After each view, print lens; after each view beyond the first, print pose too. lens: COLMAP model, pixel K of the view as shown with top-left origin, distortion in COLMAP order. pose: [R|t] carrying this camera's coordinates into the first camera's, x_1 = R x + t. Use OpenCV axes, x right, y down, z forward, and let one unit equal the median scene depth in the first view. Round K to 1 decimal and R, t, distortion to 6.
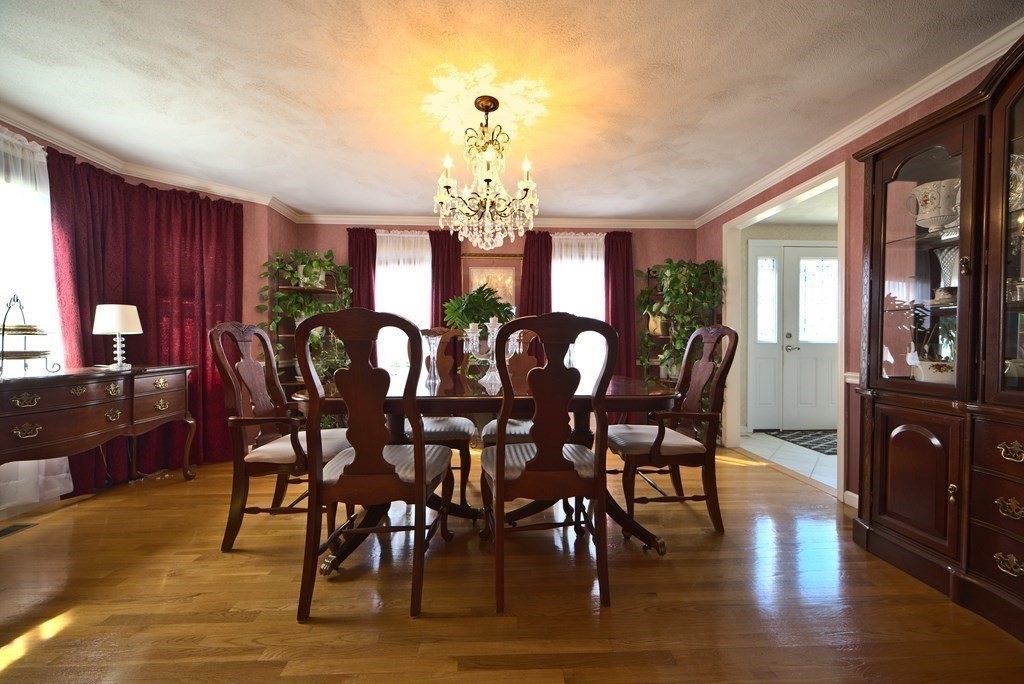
lens RADIAL K [[388.1, 0, 514.2], [0, 388.1, 345.5], [0, 0, 1]] dist [-0.000874, -0.000061]
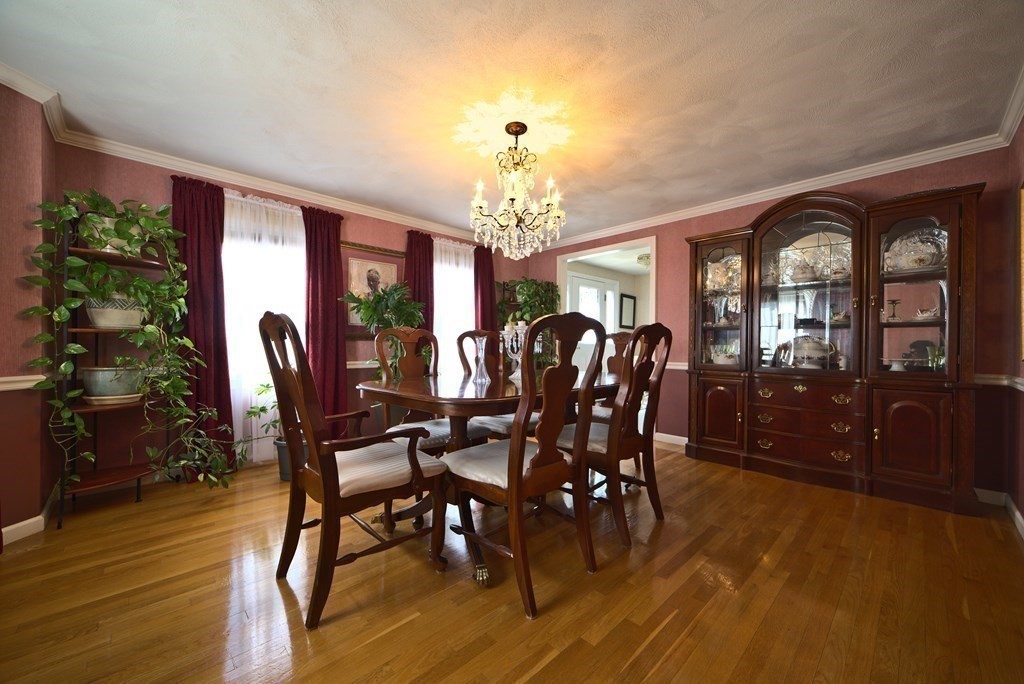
lens RADIAL K [[389.6, 0, 510.0], [0, 389.6, 346.6], [0, 0, 1]] dist [-0.000393, -0.000024]
pose [[0.751992, -0.001225, 0.659171, -0.766995], [0.001363, 0.999999, 0.000304, 0.000570], [-0.659170, 0.000670, 0.751993, 0.163613]]
